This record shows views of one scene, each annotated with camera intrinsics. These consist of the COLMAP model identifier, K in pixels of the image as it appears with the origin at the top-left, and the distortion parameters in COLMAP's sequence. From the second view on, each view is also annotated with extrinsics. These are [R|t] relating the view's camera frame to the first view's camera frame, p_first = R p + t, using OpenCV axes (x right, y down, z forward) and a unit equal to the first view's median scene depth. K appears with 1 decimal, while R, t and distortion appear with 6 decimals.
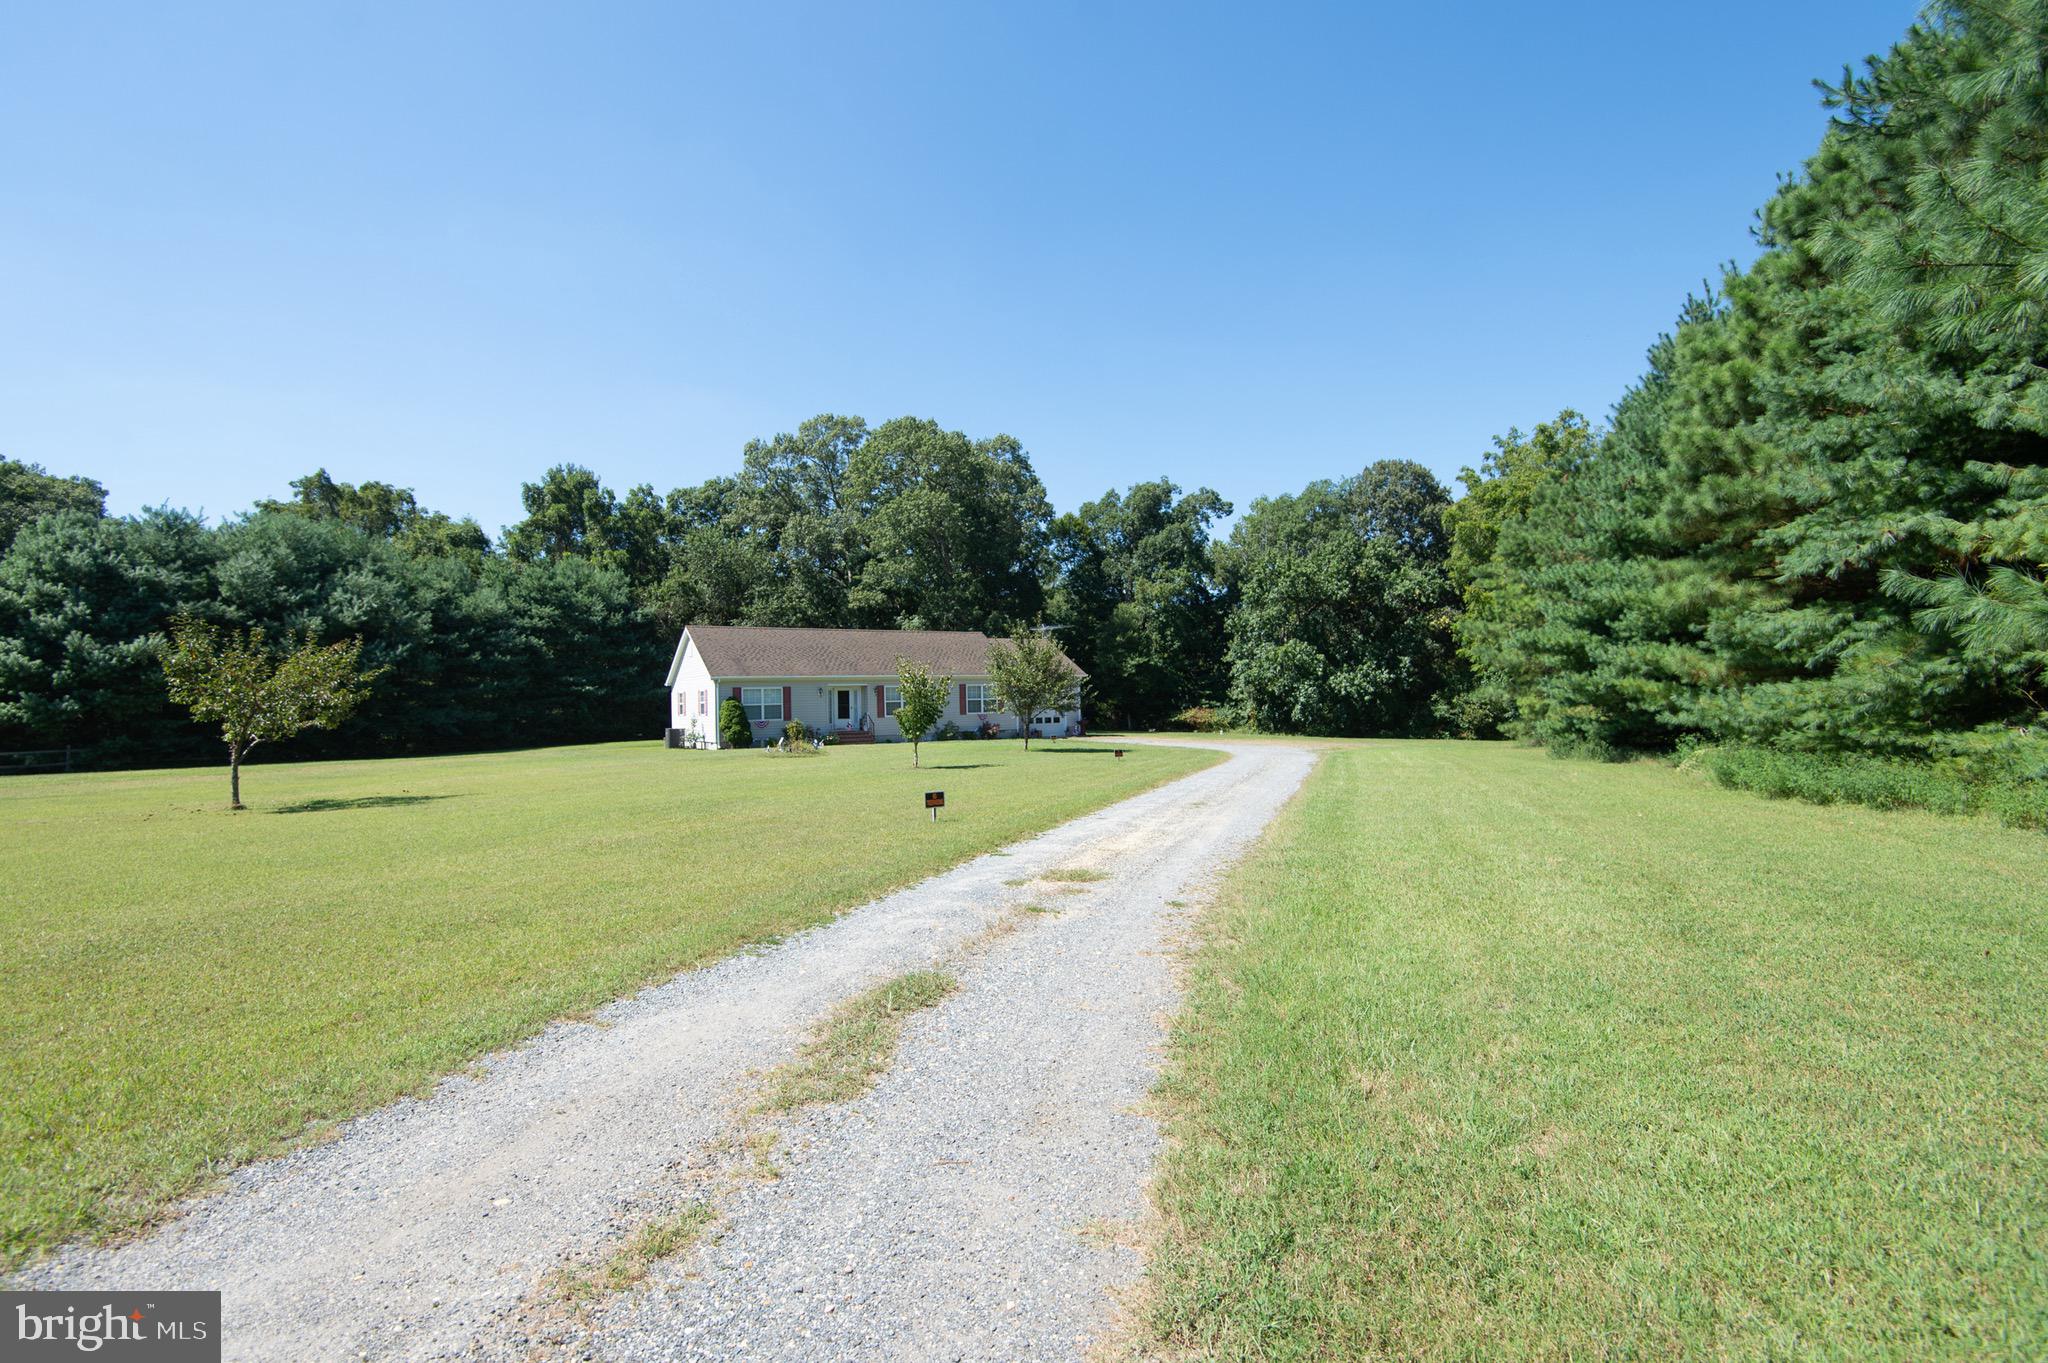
lens RADIAL K [[959.4, 0, 1028.6], [0, 959.4, 679.2], [0, 0, 1]] dist [0.041674, -0.028268]
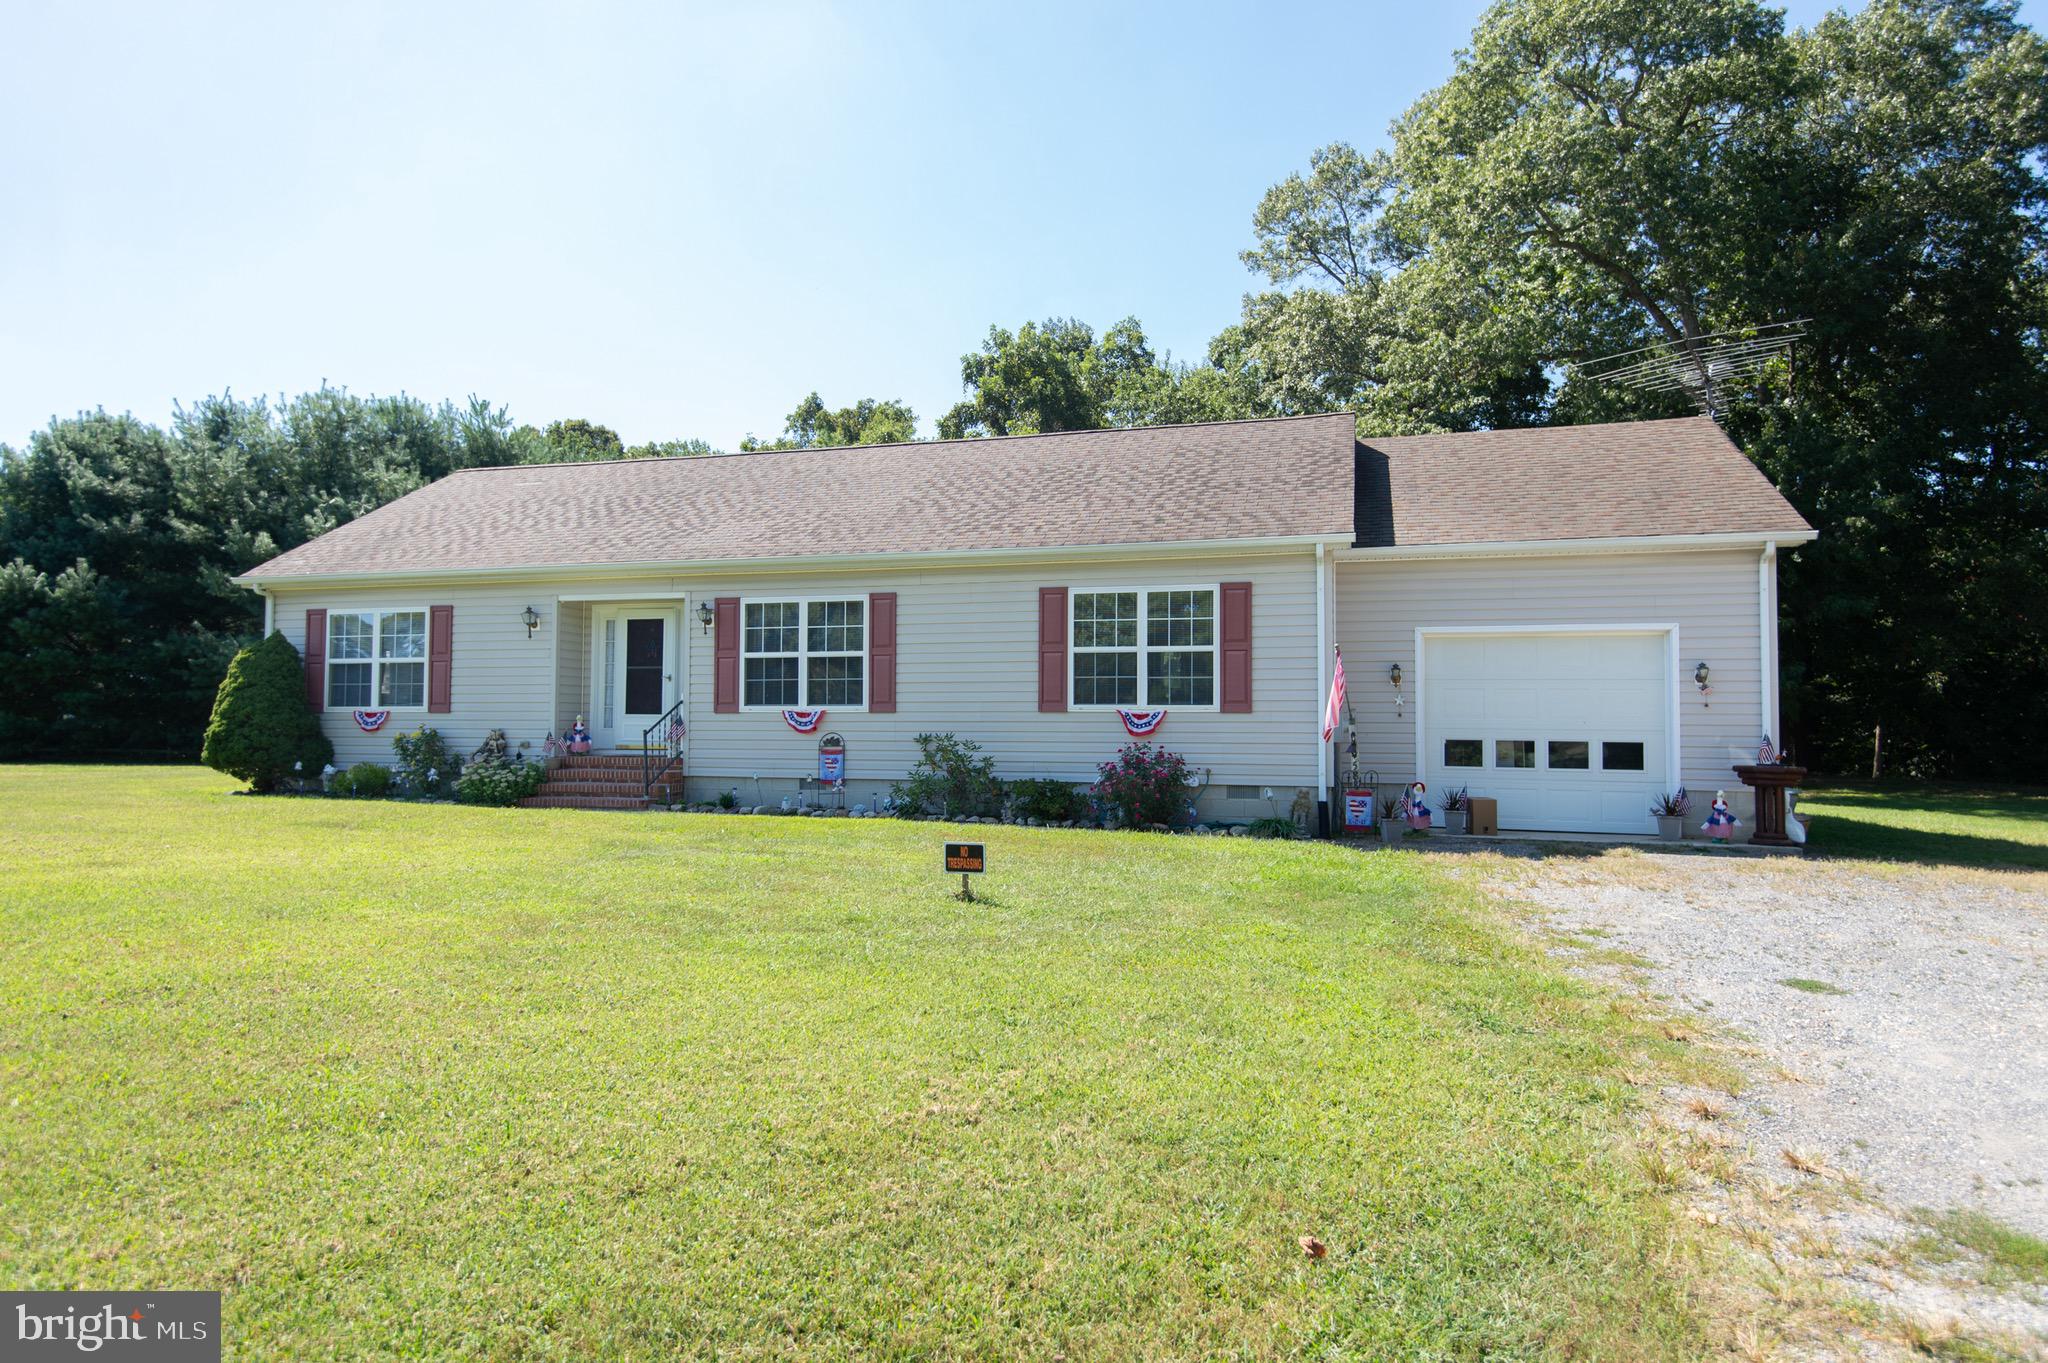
lens RADIAL K [[1176.4, 0, 1021.6], [0, 1176.4, 681.4], [0, 0, 1]] dist [0.048074, -0.028897]
pose [[0.669524, -0.001408, -0.742789, 0.111917], [-0.003000, 0.999985, -0.004599, 0.023582], [0.742784, 0.005308, 0.669510, 0.612882]]
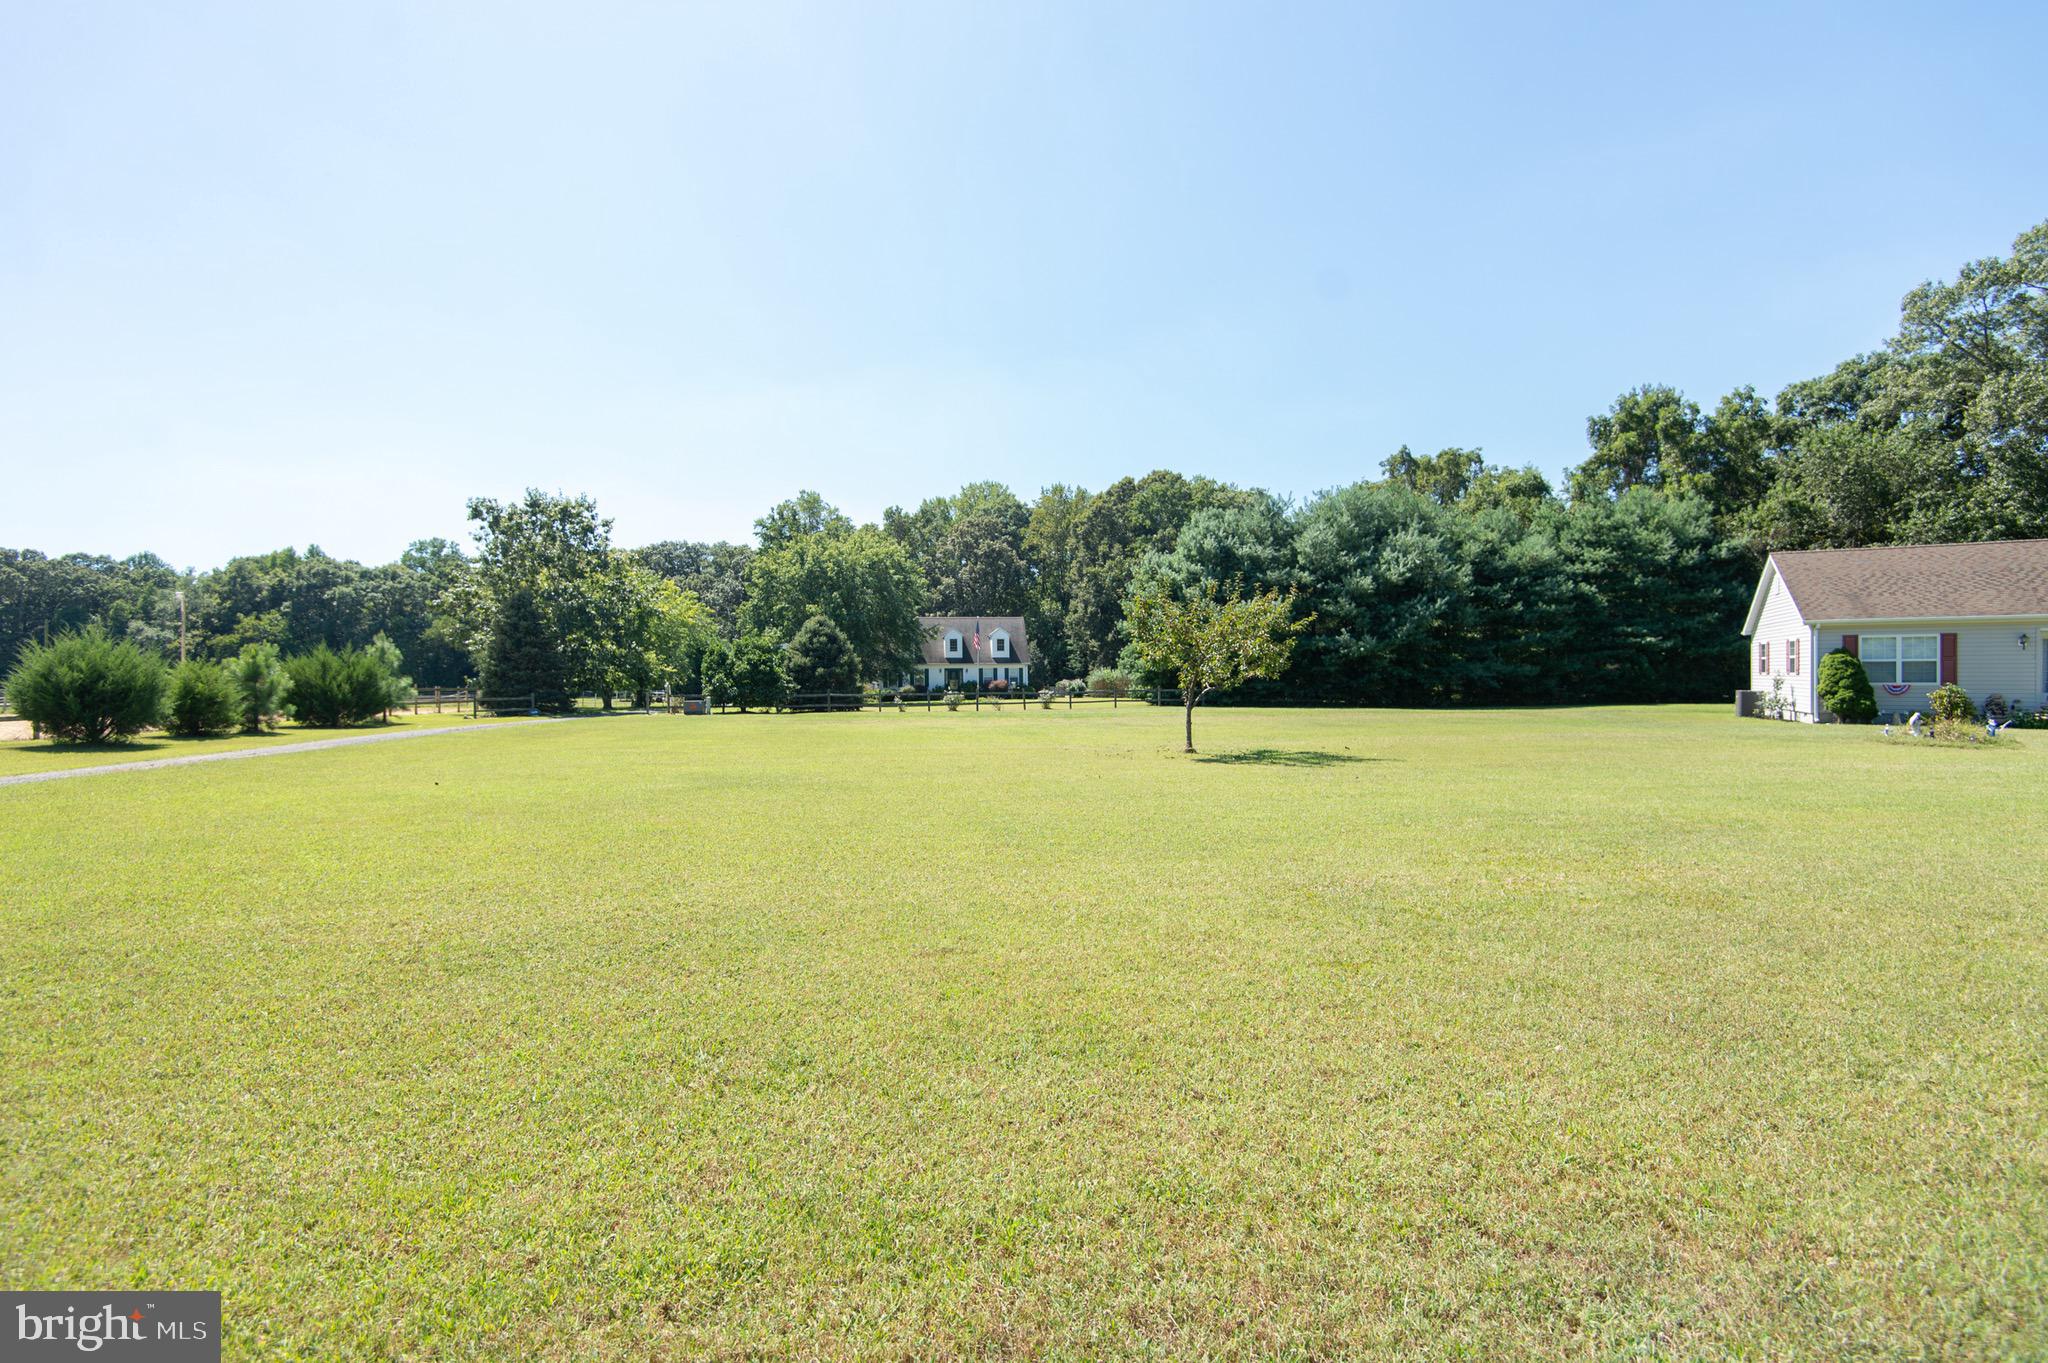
lens RADIAL K [[920.7, 0, 986.8], [0, 920.7, 691.7], [0, 0, 1]] dist [-0.018279, 0.000357]
pose [[0.462144, 0.038643, -0.885963, -0.007882], [0.016978, 0.998481, 0.052407, 0.002983], [0.886643, -0.039261, 0.460786, 0.100076]]
